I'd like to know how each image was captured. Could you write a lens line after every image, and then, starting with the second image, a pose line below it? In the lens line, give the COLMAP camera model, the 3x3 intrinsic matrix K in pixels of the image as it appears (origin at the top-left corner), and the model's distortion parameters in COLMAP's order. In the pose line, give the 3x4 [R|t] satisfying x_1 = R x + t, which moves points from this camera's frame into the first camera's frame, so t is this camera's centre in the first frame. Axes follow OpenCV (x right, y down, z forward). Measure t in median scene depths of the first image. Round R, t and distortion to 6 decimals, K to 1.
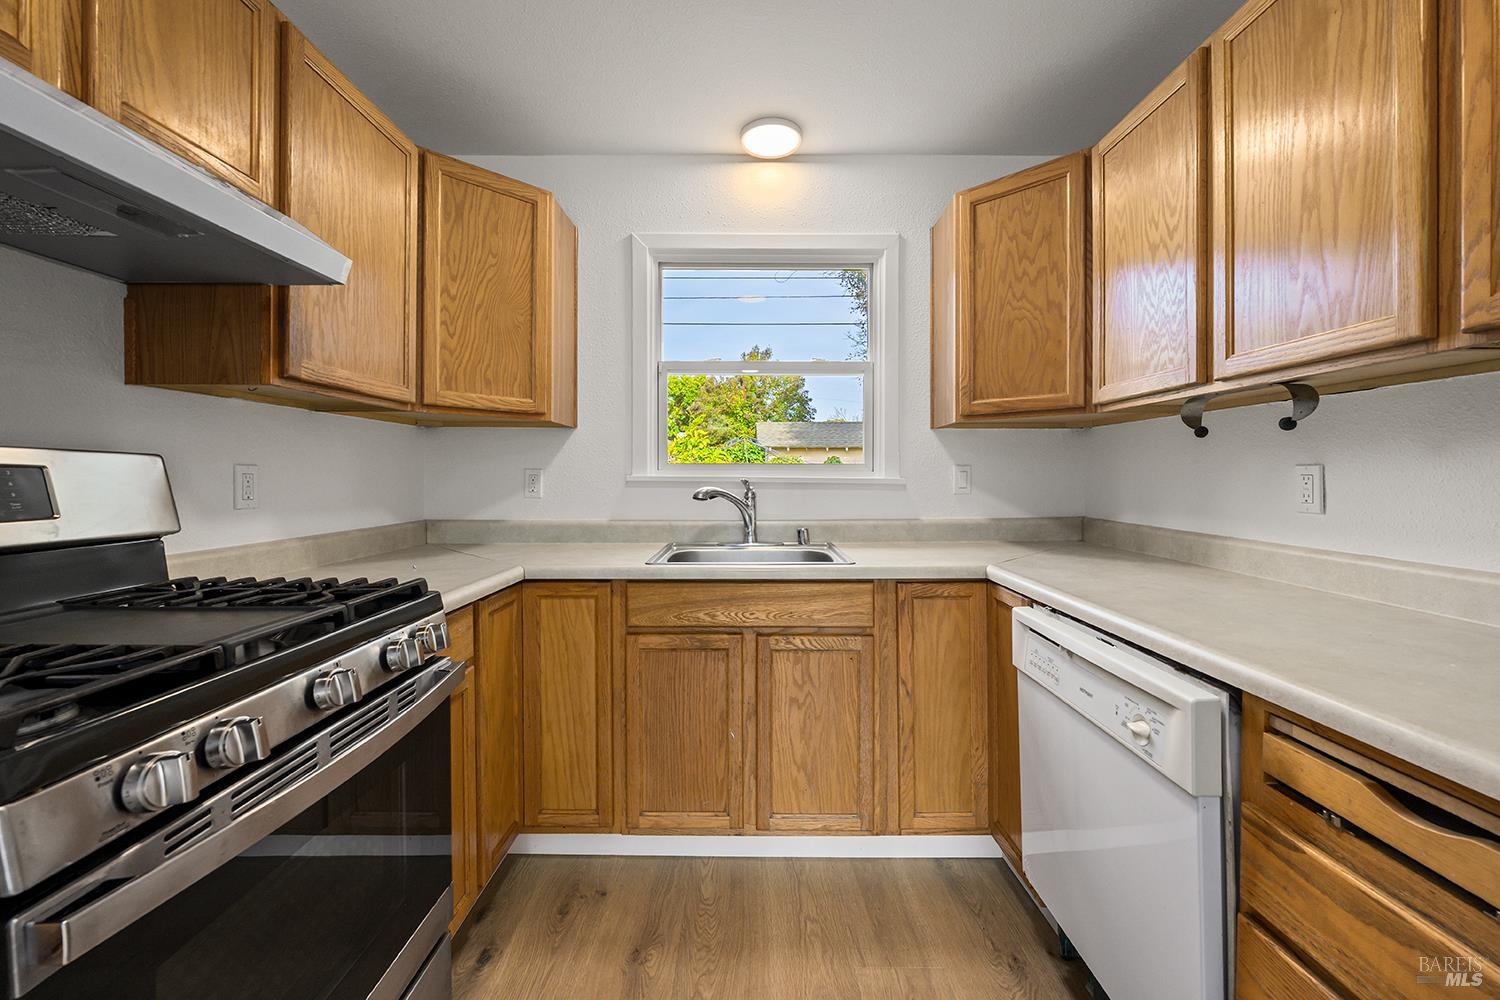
lens RADIAL K [[605.6, 0, 749.9], [0, 605.6, 478.7], [0, 0, 1]] dist [-0.005384, -0.000232]
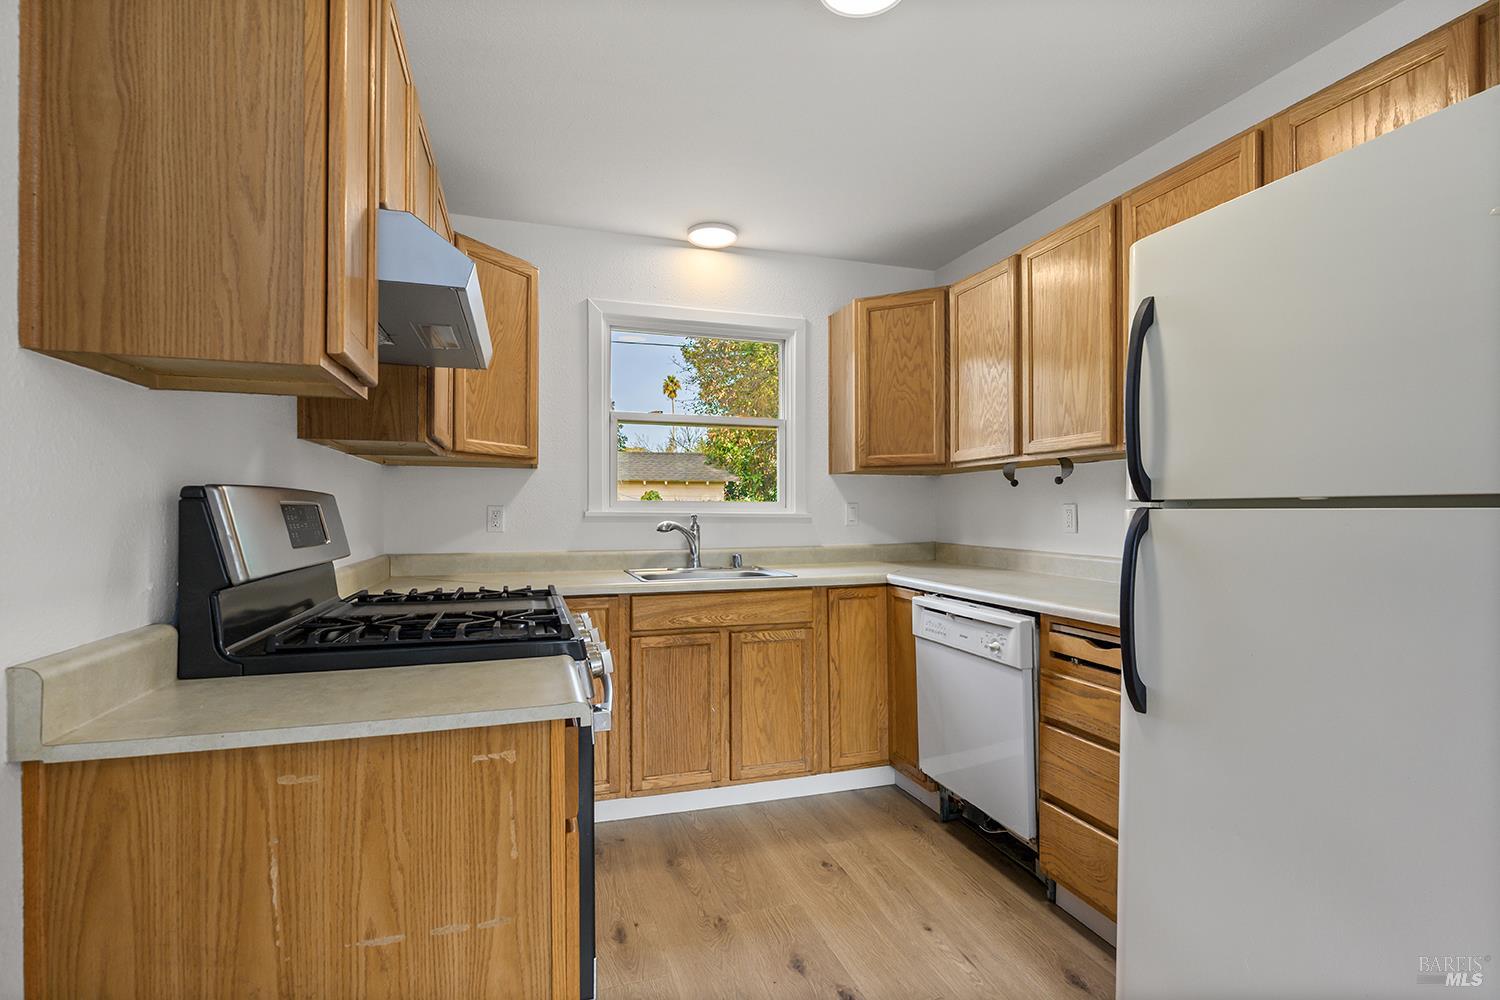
lens RADIAL K [[709.7, 0, 752.3], [0, 709.7, 510.9], [0, 0, 1]] dist [0.000086, -0.000164]
pose [[0.951208, -0.001536, 0.308546, -0.419397], [0.003555, 0.999976, -0.005981, 0.003611], [-0.308529, 0.006786, 0.951191, -0.486111]]
